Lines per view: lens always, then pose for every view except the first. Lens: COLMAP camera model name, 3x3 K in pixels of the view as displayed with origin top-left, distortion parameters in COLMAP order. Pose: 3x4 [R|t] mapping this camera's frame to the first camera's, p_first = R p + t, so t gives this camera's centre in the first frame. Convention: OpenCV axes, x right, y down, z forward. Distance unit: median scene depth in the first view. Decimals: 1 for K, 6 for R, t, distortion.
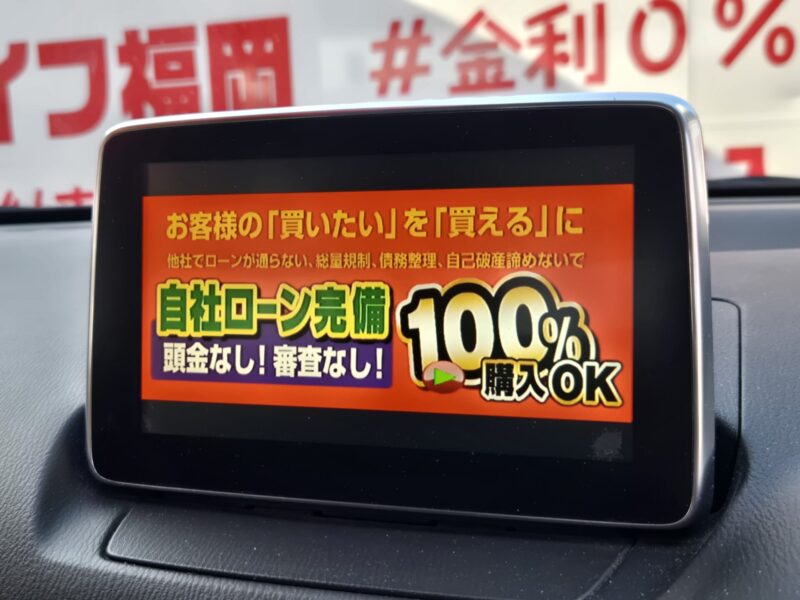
lens RADIAL K [[999.4, 0, 385.5], [0, 999.4, 300.6], [0, 0, 1]] dist [0.002350, 0.000000]
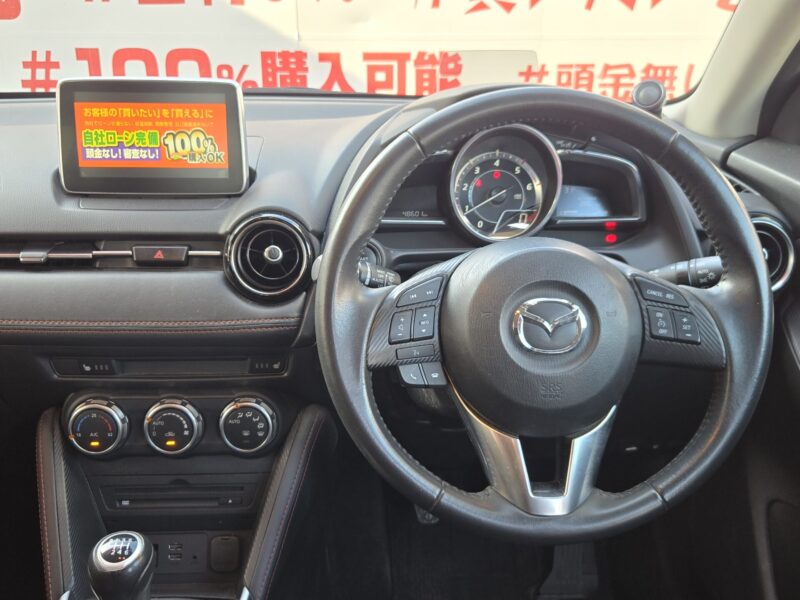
lens RADIAL K [[766.4, 0, 380.8], [0, 766.4, 303.5], [0, 0, 1]] dist [0.033031, 0.000000]
pose [[0.934078, -0.073956, 0.349325, -0.252740], [0.005129, 0.980993, 0.193973, 0.056949], [-0.357031, -0.179394, 0.916704, -1.839660]]
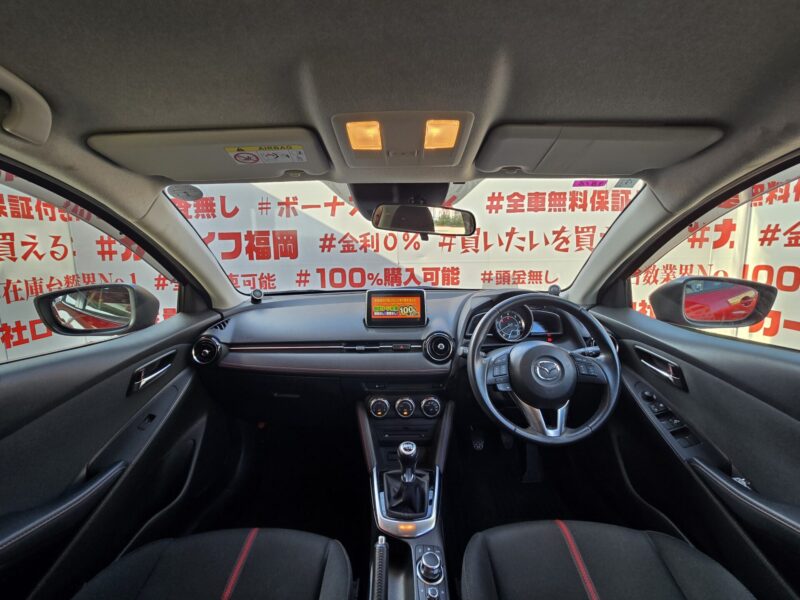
lens RADIAL K [[321.8, 0, 393.1], [0, 321.8, 300.4], [0, 0, 1]] dist [-0.004606, 0.000184]
pose [[0.948384, -0.018083, 0.316608, -1.113979], [0.019172, 0.999816, -0.000323, -0.074040], [-0.316544, 0.006376, 0.948556, -2.212760]]
